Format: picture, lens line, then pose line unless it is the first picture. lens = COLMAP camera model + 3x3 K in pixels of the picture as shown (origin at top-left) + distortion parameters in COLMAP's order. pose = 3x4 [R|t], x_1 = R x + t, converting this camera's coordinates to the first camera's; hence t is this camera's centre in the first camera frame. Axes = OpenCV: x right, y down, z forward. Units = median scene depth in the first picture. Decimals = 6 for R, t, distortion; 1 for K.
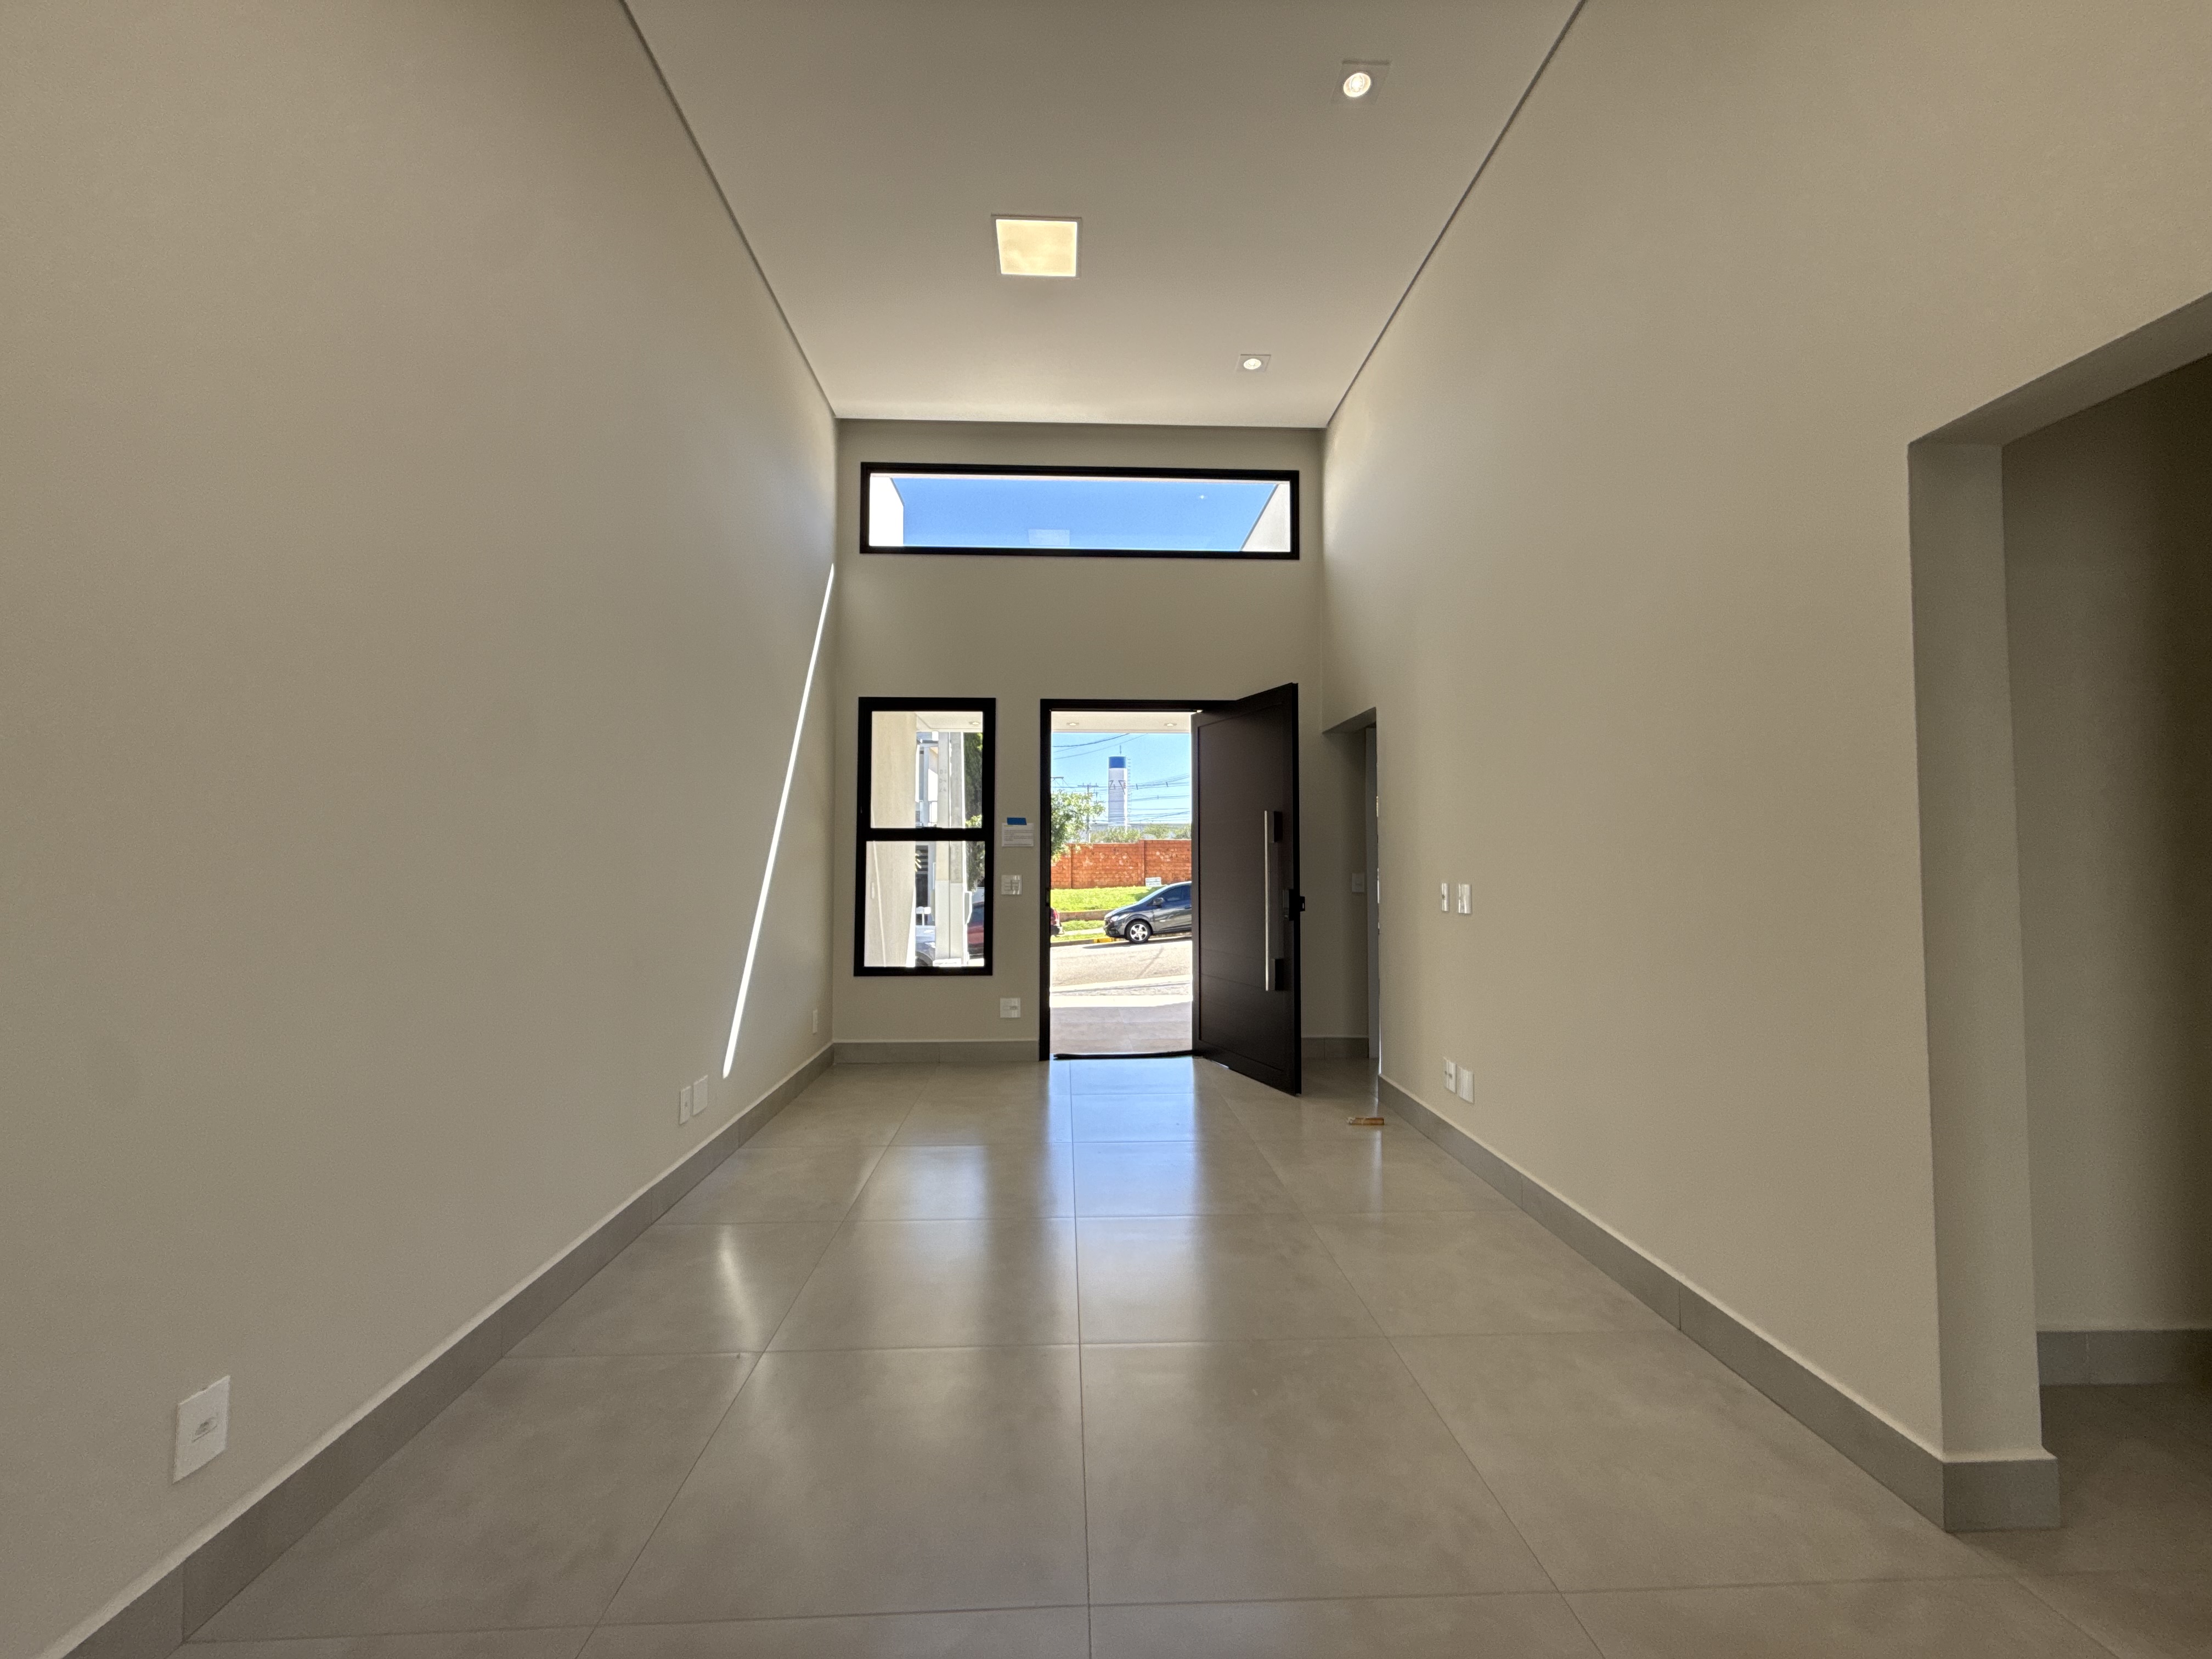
lens RADIAL K [[875.3, 0, 1095.4], [0, 875.3, 834.0], [0, 0, 1]] dist [0.001036, 0.000393]
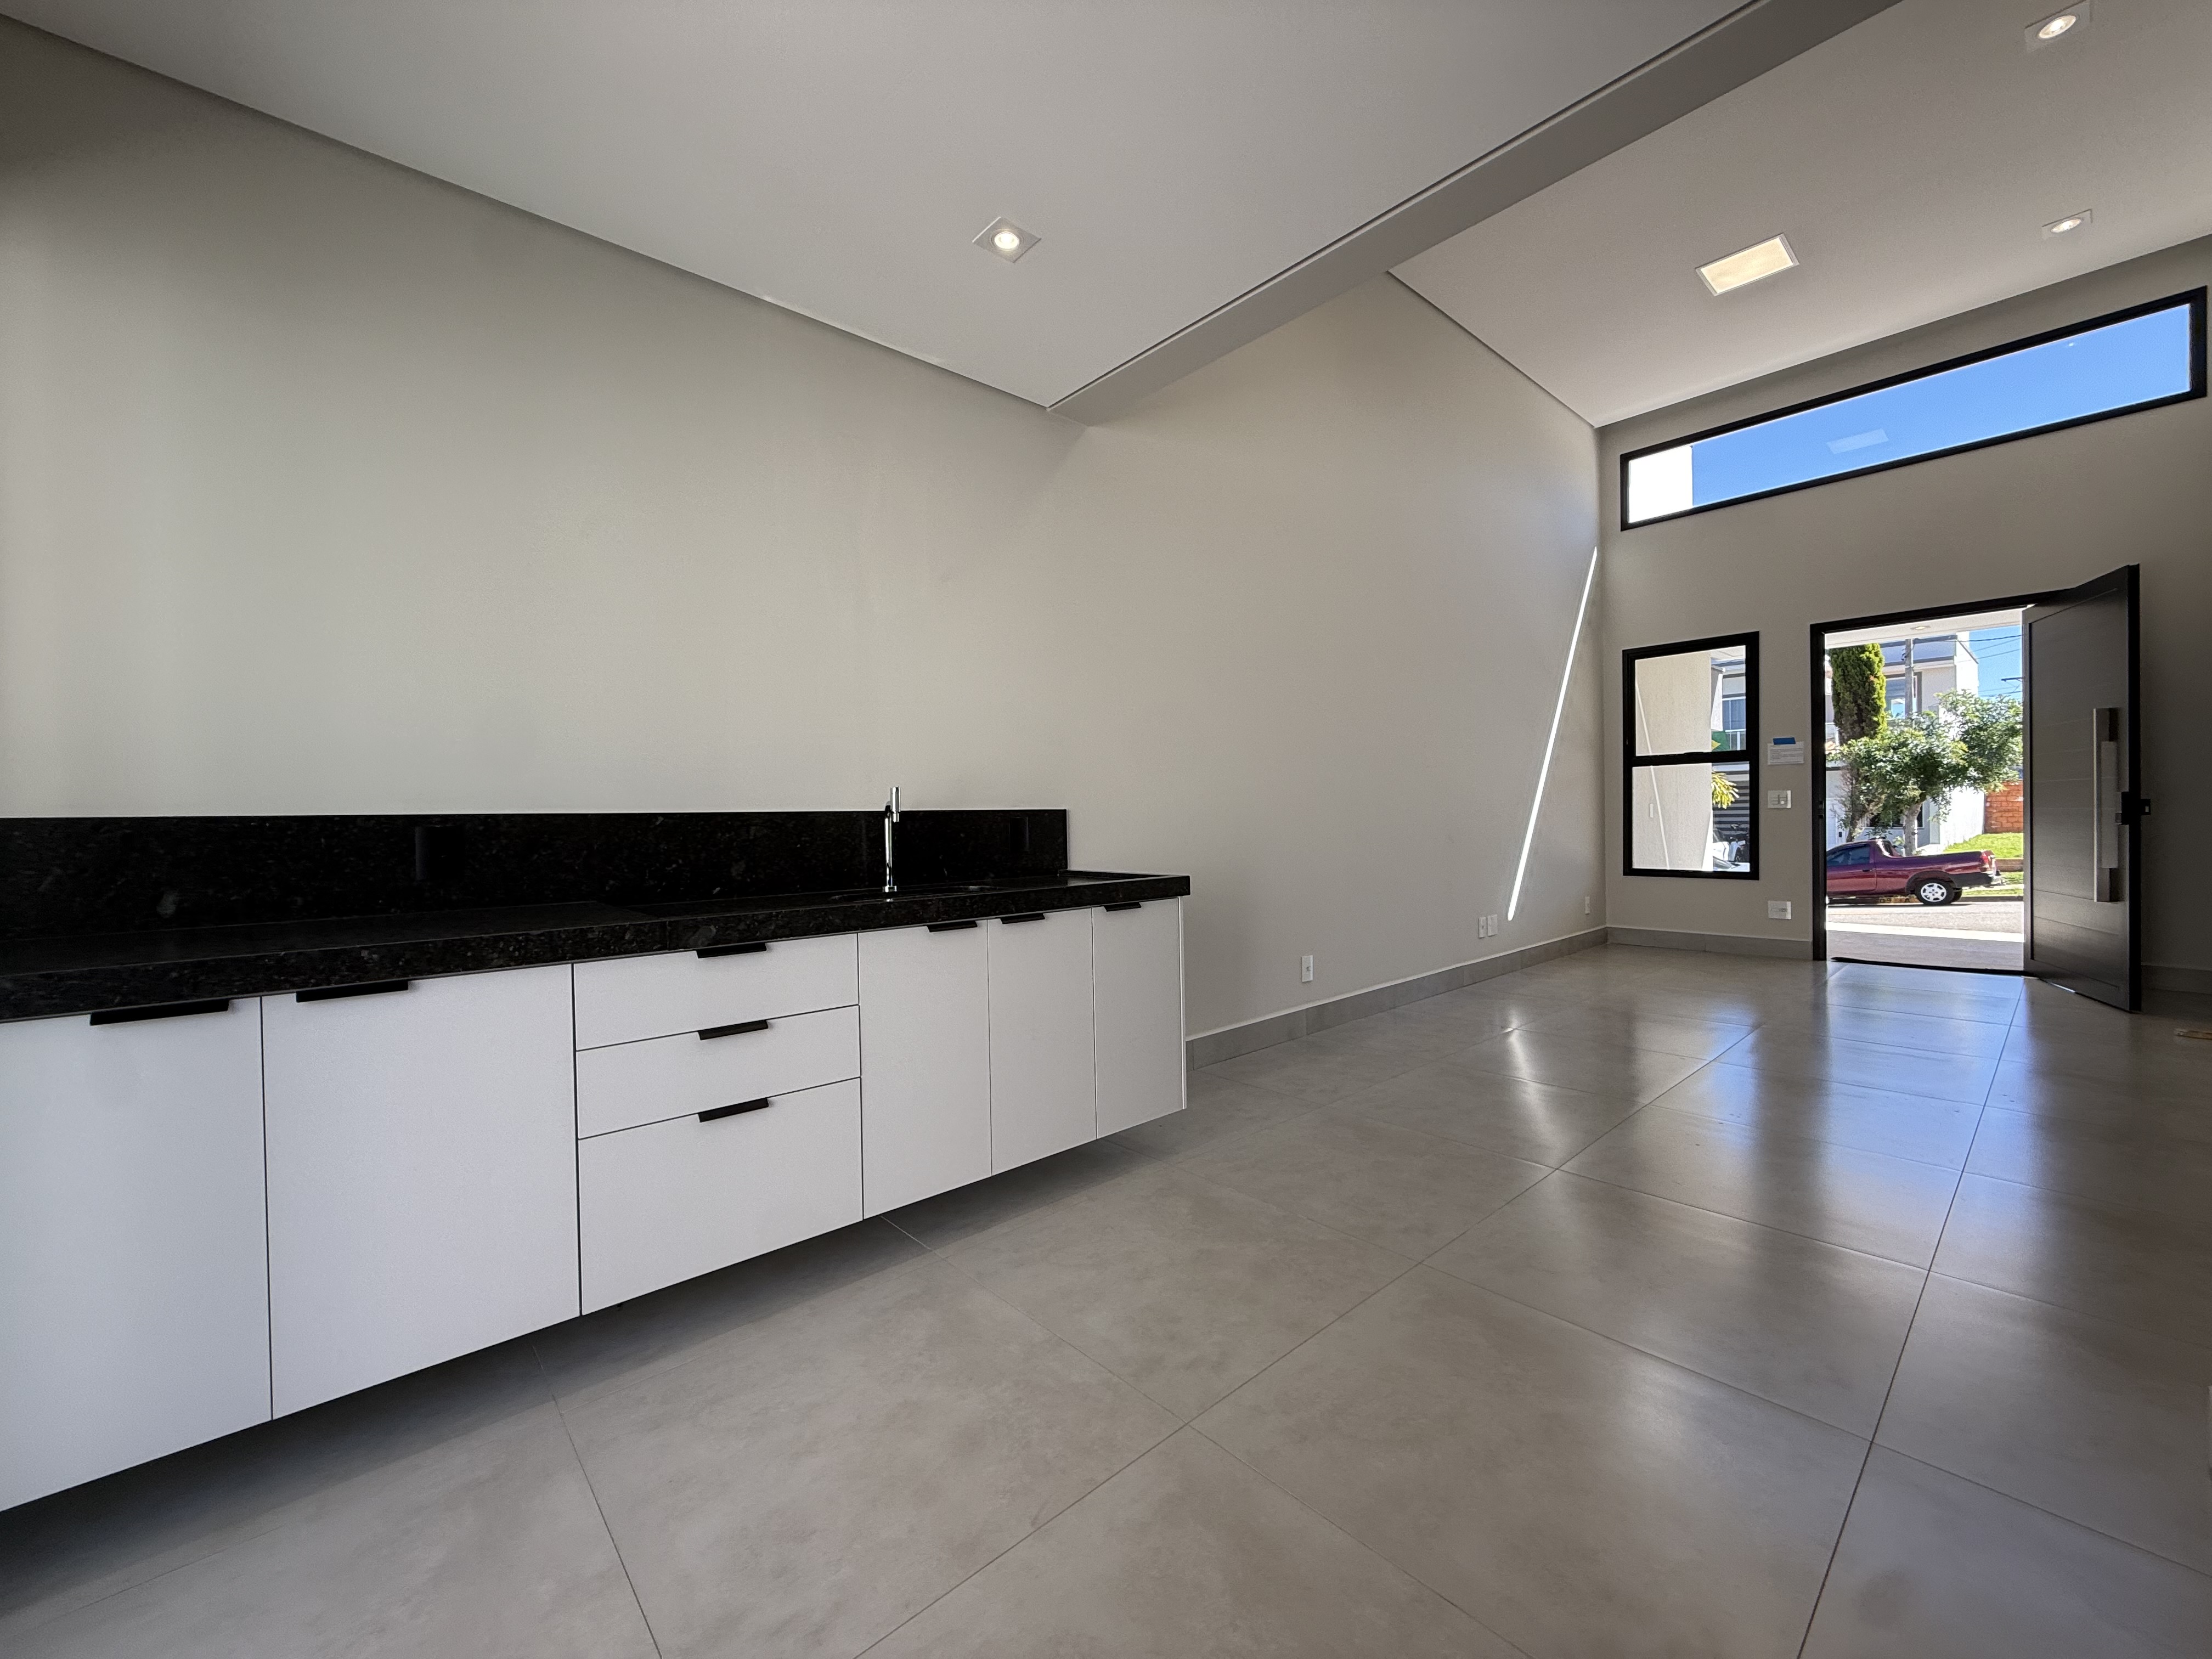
lens RADIAL K [[875.3, 0, 1106.8], [0, 875.3, 816.2], [0, 0, 1]] dist [0.001036, 0.000393]
pose [[0.639846, -0.012482, -0.768401, 0.211201], [0.042715, 0.998900, 0.019343, 0.021998], [0.767315, -0.045199, 0.639676, -0.357900]]
